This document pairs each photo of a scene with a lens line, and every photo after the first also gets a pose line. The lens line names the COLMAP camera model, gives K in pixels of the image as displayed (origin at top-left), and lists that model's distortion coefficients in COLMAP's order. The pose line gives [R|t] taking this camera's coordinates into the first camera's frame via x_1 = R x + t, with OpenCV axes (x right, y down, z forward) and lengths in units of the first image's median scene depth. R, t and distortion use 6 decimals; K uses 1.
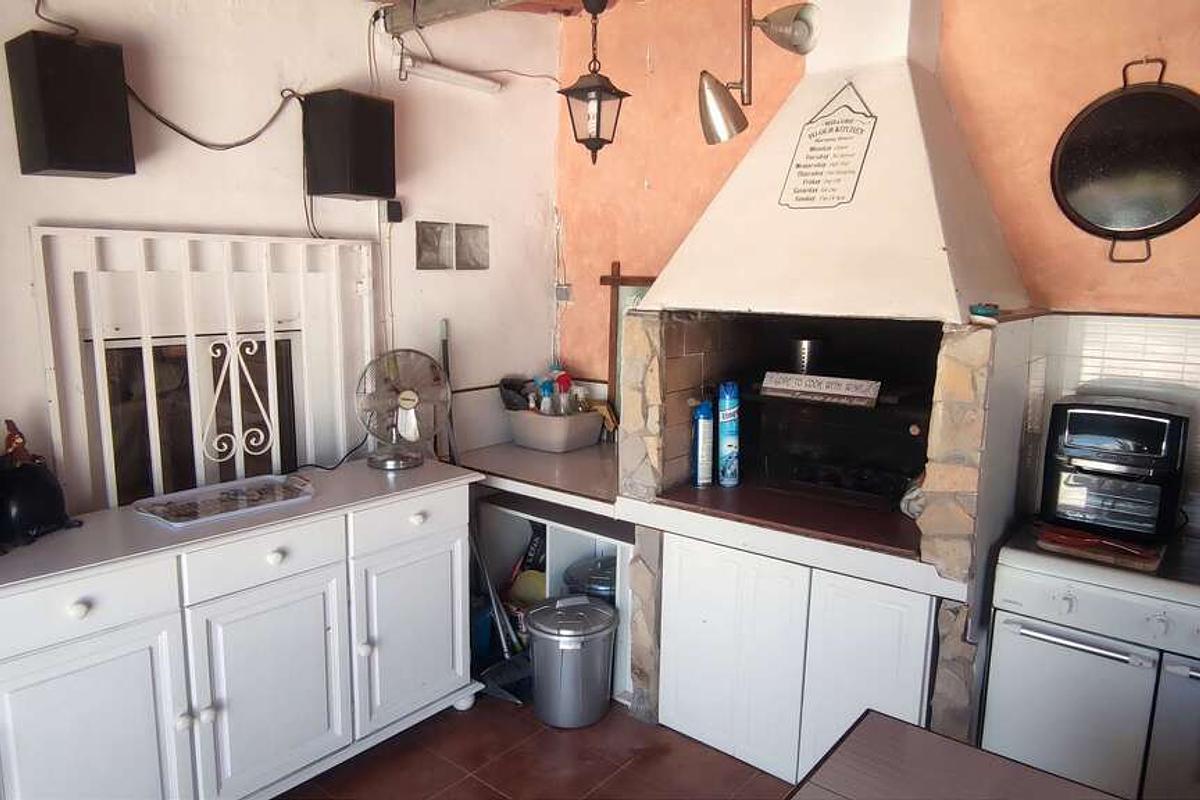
lens RADIAL K [[815.0, 0, 611.6], [0, 815.0, 401.9], [0, 0, 1]] dist [-0.010045, 0.025407]
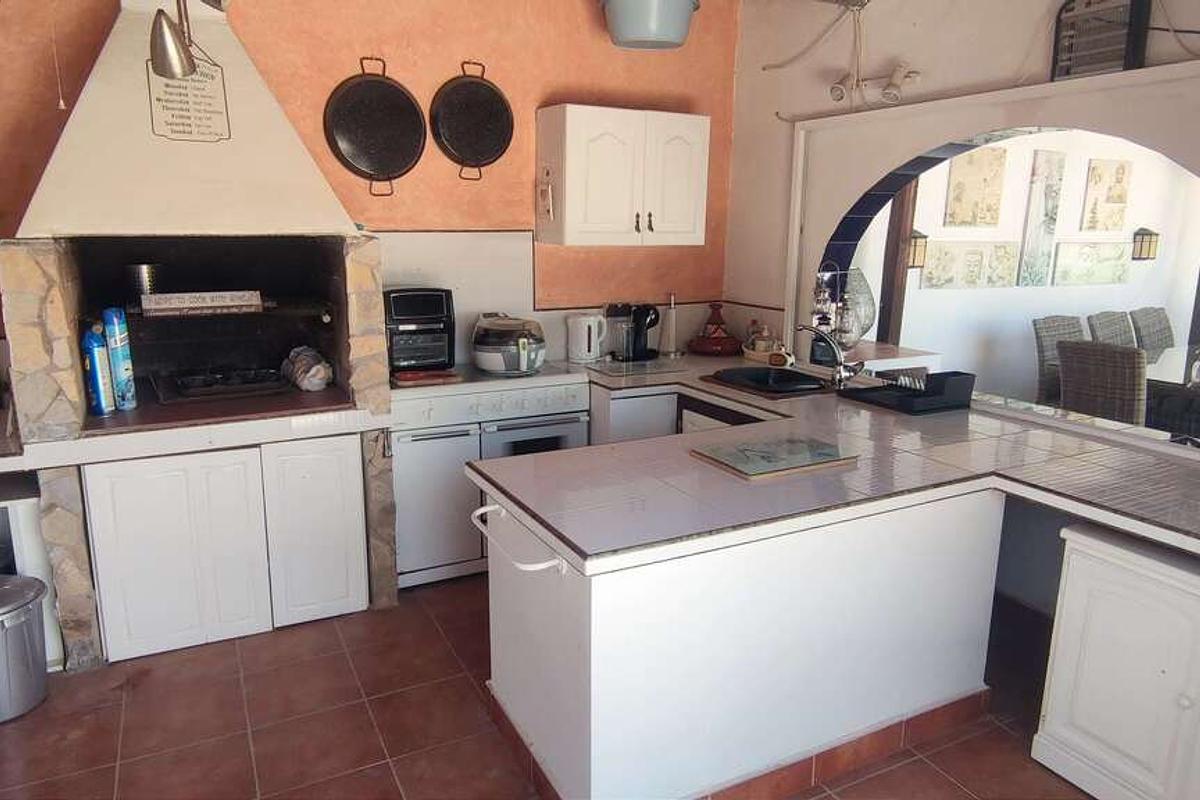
lens RADIAL K [[815.0, 0, 611.6], [0, 815.0, 401.9], [0, 0, 1]] dist [-0.010045, 0.025407]
pose [[0.390358, -0.207970, 0.896866, -0.575063], [0.143905, 0.975962, 0.163677, 0.013841], [-0.909347, 0.065171, 0.410902, 0.022799]]
